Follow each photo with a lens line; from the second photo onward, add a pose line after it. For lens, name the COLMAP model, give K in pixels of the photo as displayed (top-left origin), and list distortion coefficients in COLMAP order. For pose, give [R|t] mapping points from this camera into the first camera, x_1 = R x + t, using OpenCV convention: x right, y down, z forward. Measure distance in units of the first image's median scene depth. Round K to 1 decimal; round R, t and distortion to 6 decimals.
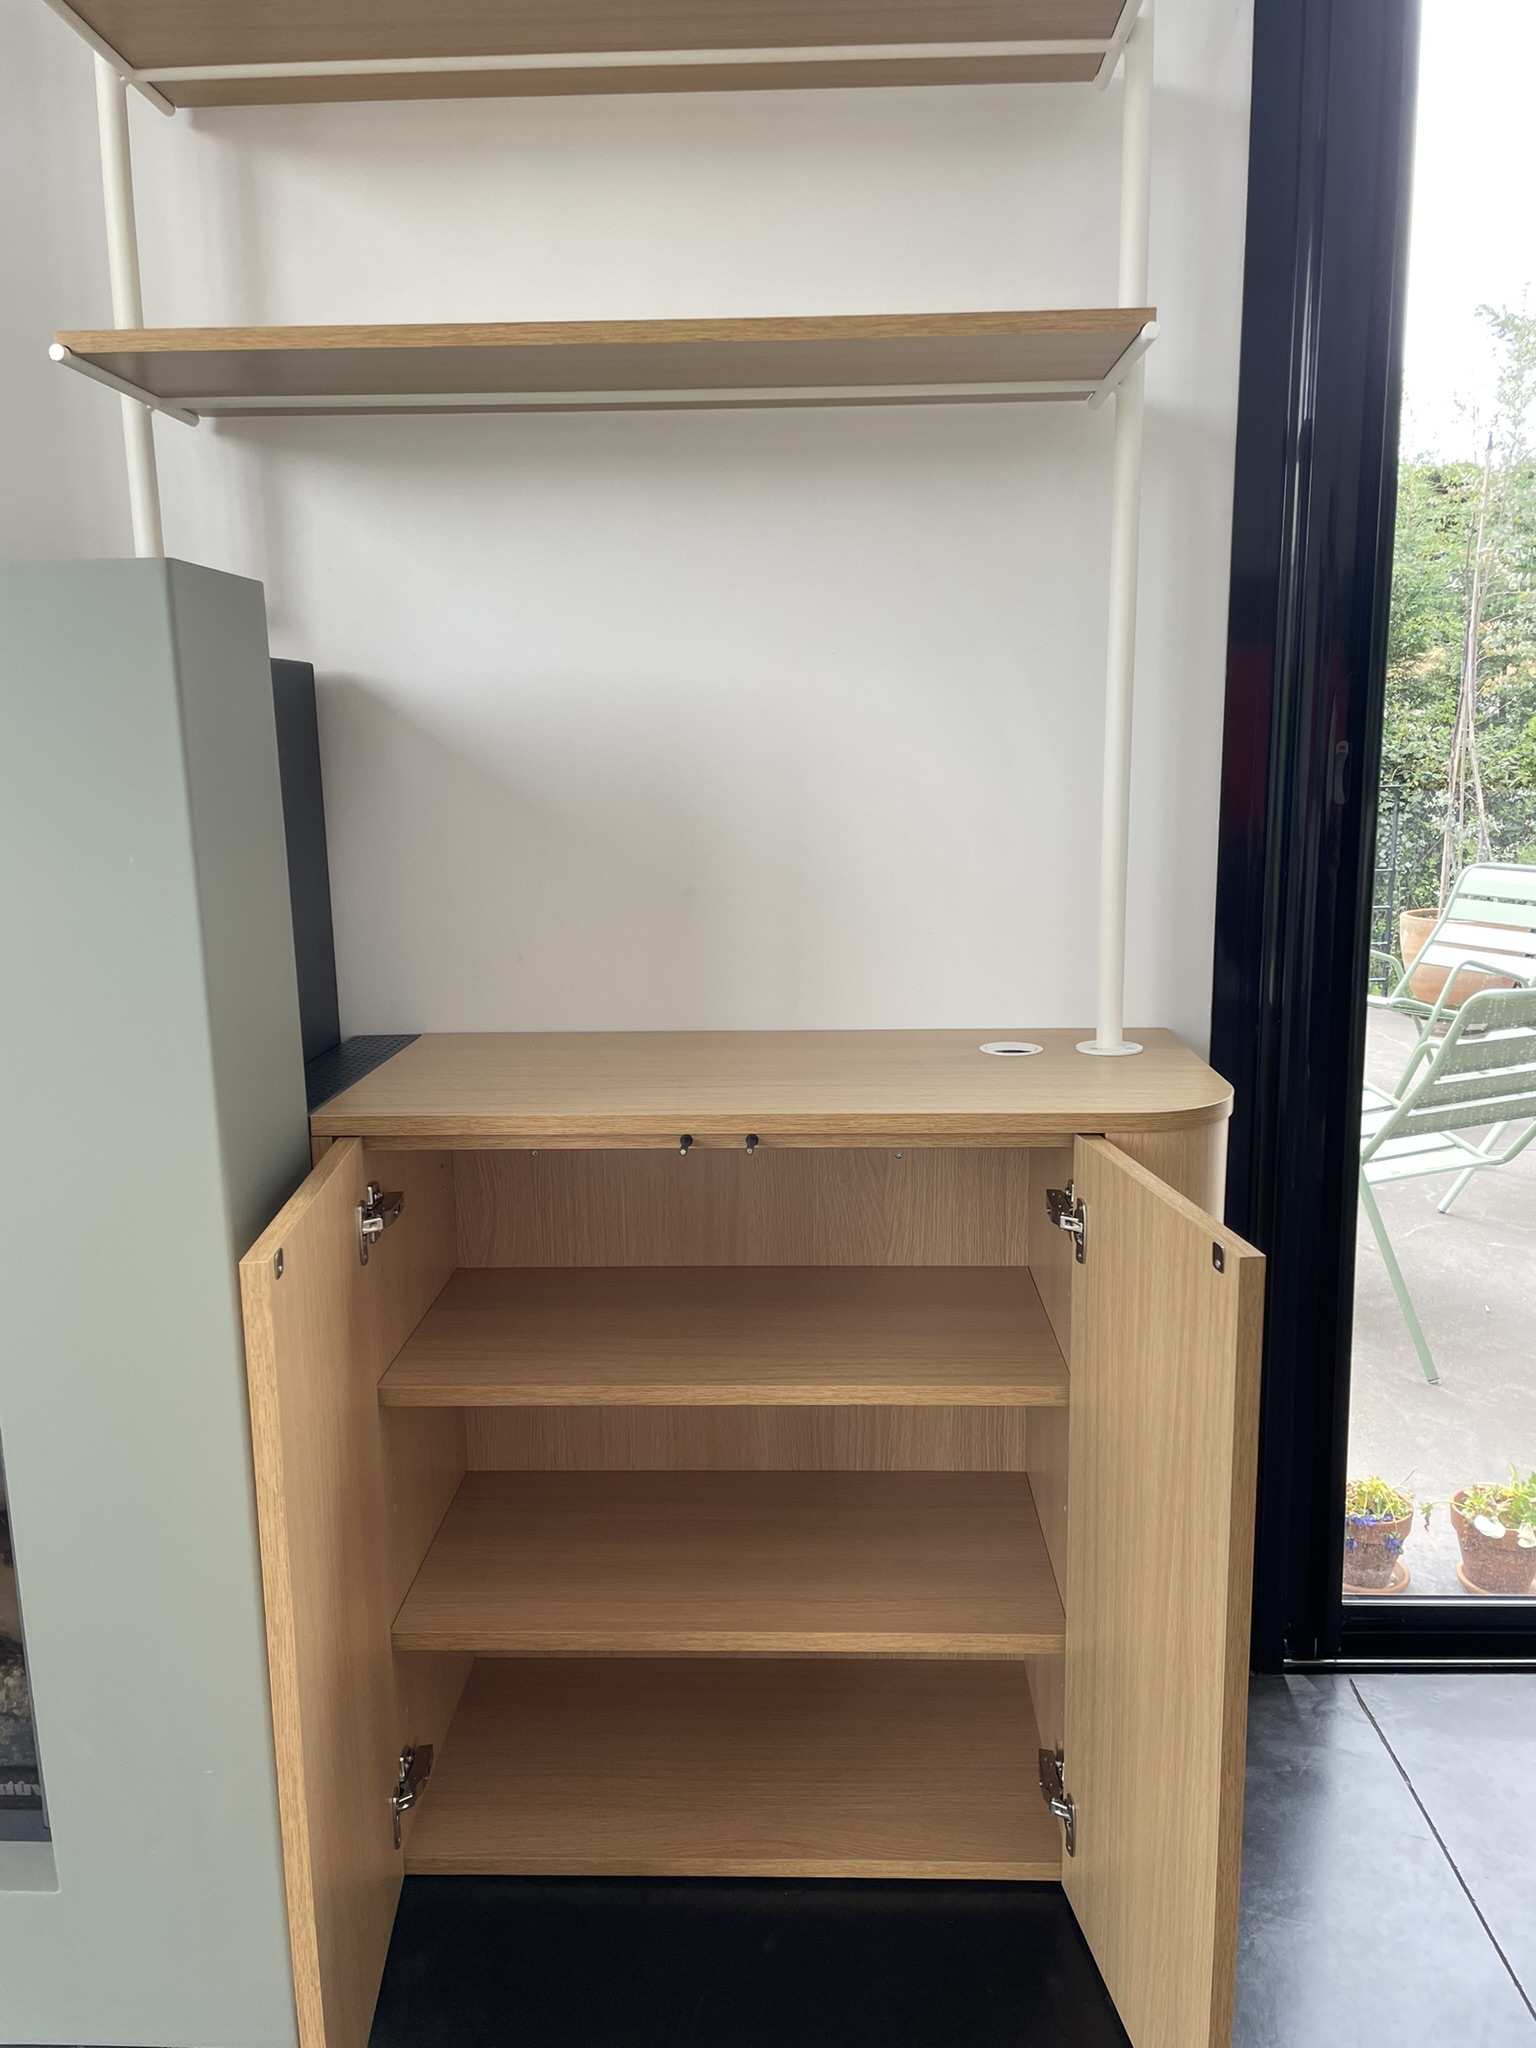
lens RADIAL K [[1556.6, 0, 790.1], [0, 1556.6, 1013.2], [0, 0, 1]] dist [0.040427, -0.004186]
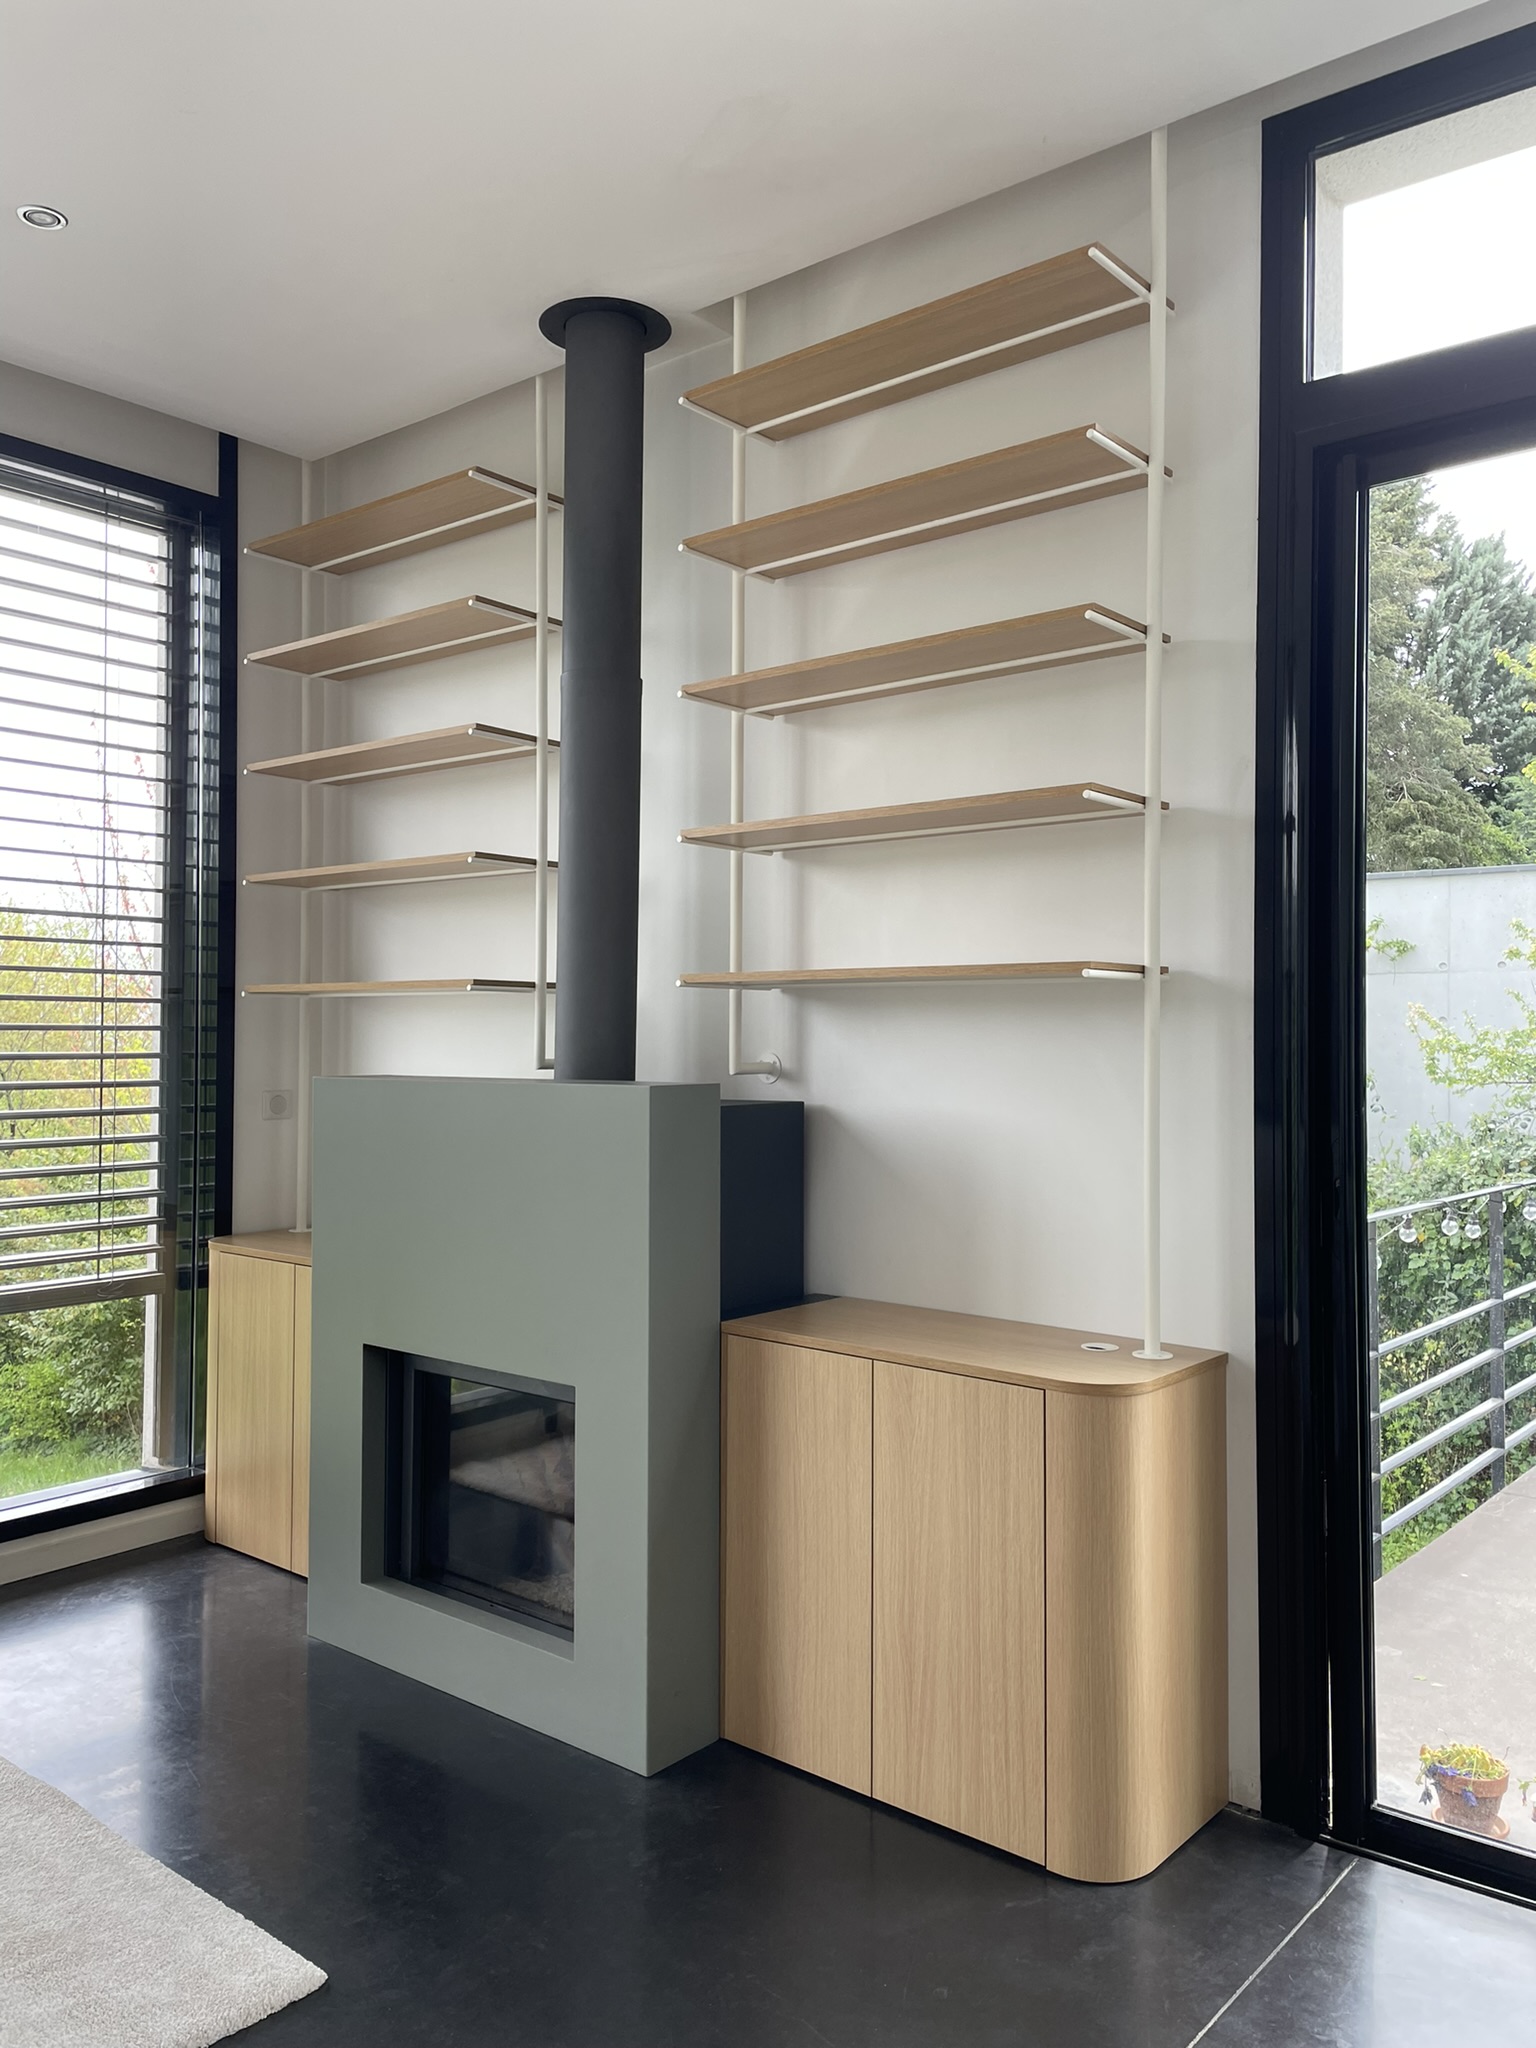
lens RADIAL K [[1556.6, 0, 790.1], [0, 1556.6, 1013.2], [0, 0, 1]] dist [0.040427, -0.004186]
pose [[0.793001, 0.011232, -0.609116, 0.239800], [-0.129007, 0.980252, -0.149877, -0.009460], [0.595404, 0.197433, 0.778790, -0.156200]]
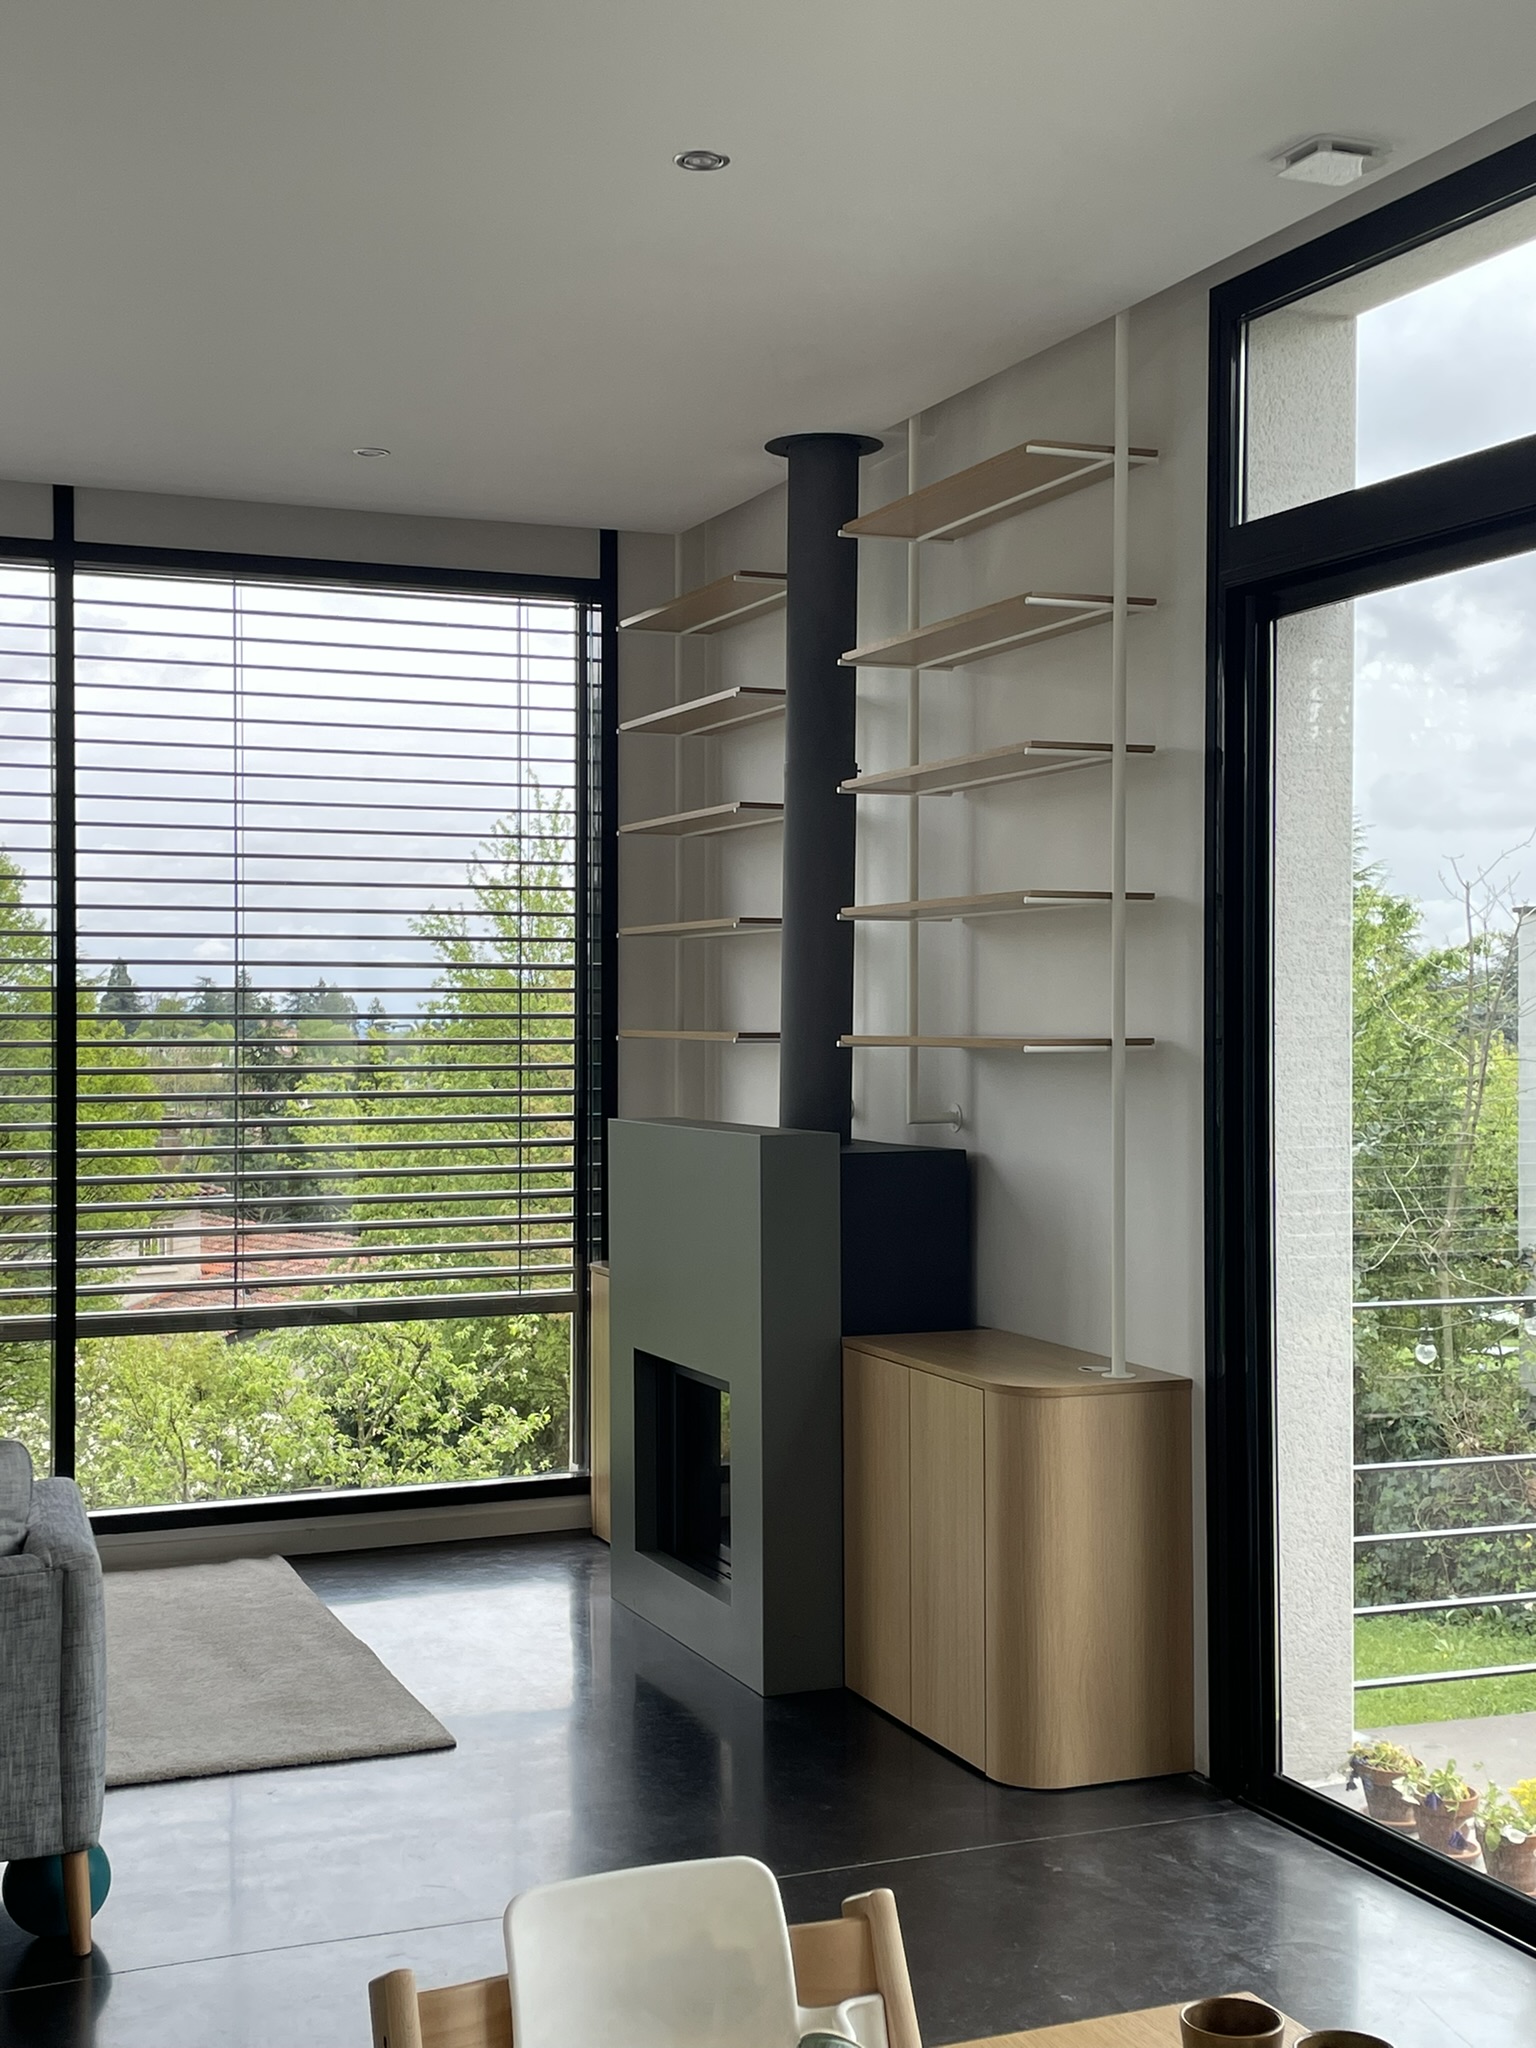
lens RADIAL K [[2504.8, 0, 764.4], [0, 2504.8, 1011.7], [0, 0, 1]] dist [0.137767, -0.332397]
pose [[0.412198, 0.014911, -0.910972, 0.750340], [-0.171833, 0.983195, -0.061658, -0.040076], [0.894744, 0.181950, 0.407833, -0.194112]]
